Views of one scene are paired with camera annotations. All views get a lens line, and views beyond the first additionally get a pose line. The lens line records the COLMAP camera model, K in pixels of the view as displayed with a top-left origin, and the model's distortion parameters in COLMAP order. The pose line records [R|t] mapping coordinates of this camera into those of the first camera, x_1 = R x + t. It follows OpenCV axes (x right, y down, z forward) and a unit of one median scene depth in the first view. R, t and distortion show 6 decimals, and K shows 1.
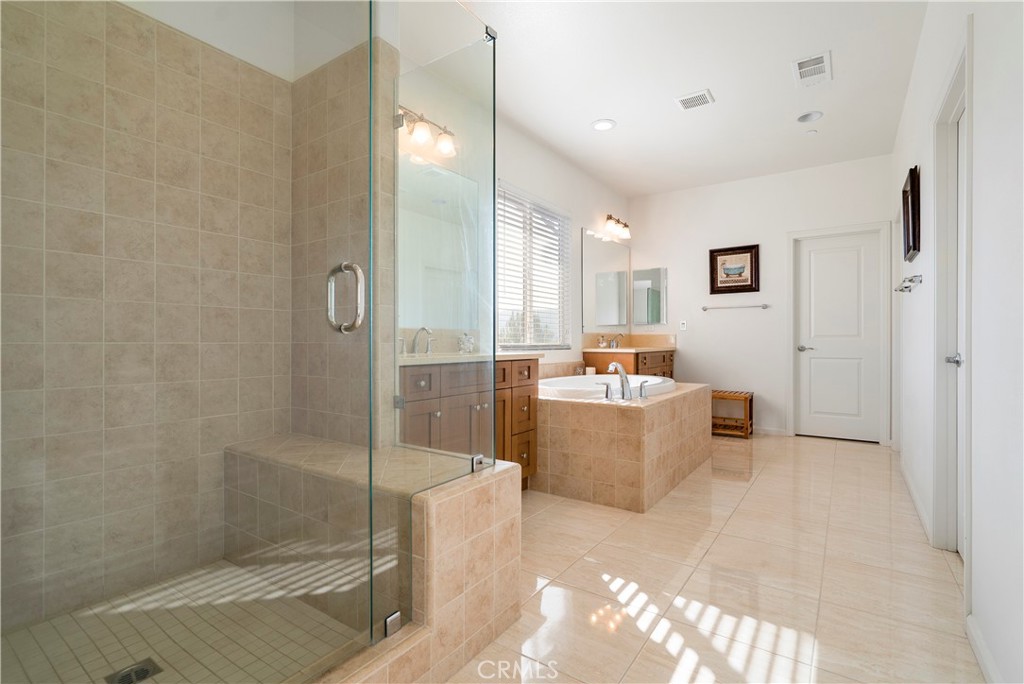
lens RADIAL K [[485.3, 0, 512.5], [0, 485.3, 342.3], [0, 0, 1]] dist [-0.007777, 0.003335]
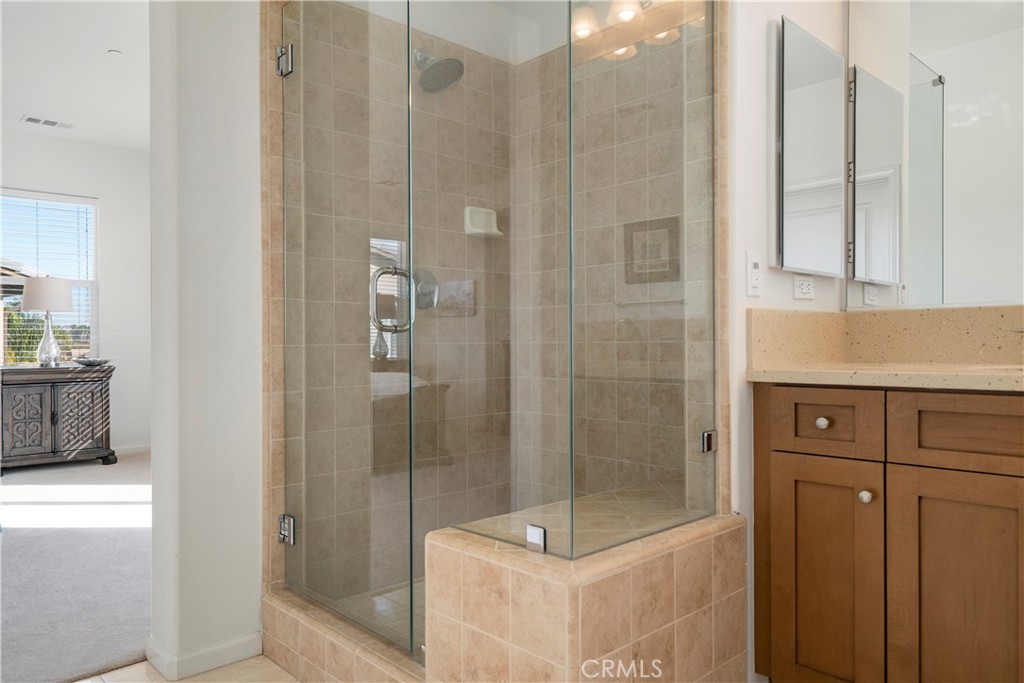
lens RADIAL K [[705.9, 0, 515.1], [0, 705.9, 339.2], [0, 0, 1]] dist [0.009316, 0.002539]
pose [[-0.208675, -0.003813, -0.977978, 0.778523], [0.003420, 0.999983, -0.004628, 0.001623], [0.977979, -0.004310, -0.208659, 1.118913]]
